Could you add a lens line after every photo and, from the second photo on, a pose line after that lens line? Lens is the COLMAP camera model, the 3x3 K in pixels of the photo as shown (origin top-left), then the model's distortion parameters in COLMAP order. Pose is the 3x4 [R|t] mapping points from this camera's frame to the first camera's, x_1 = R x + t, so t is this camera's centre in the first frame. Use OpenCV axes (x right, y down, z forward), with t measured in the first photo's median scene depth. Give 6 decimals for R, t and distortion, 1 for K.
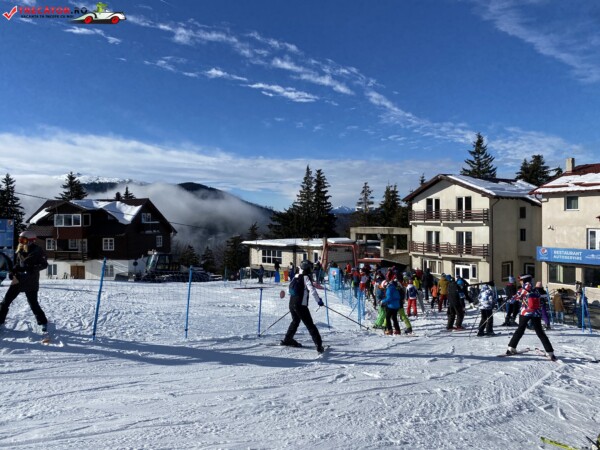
lens RADIAL K [[444.3, 0, 303.6], [0, 444.3, 244.2], [0, 0, 1]] dist [0.040493, -0.035381]
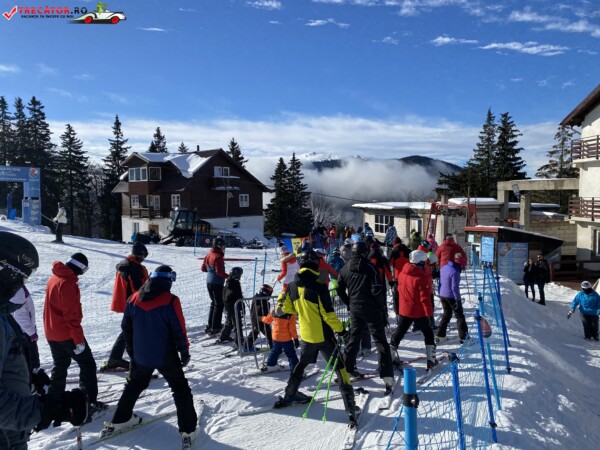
lens RADIAL K [[444.3, 0, 295.0], [0, 444.3, 224.6], [0, 0, 1]] dist [0.040493, -0.035381]
pose [[0.872628, 0.031895, -0.487343, 0.097982], [-0.025156, 0.999476, 0.020370, 0.010970], [0.487738, -0.005516, 0.872973, 0.174183]]
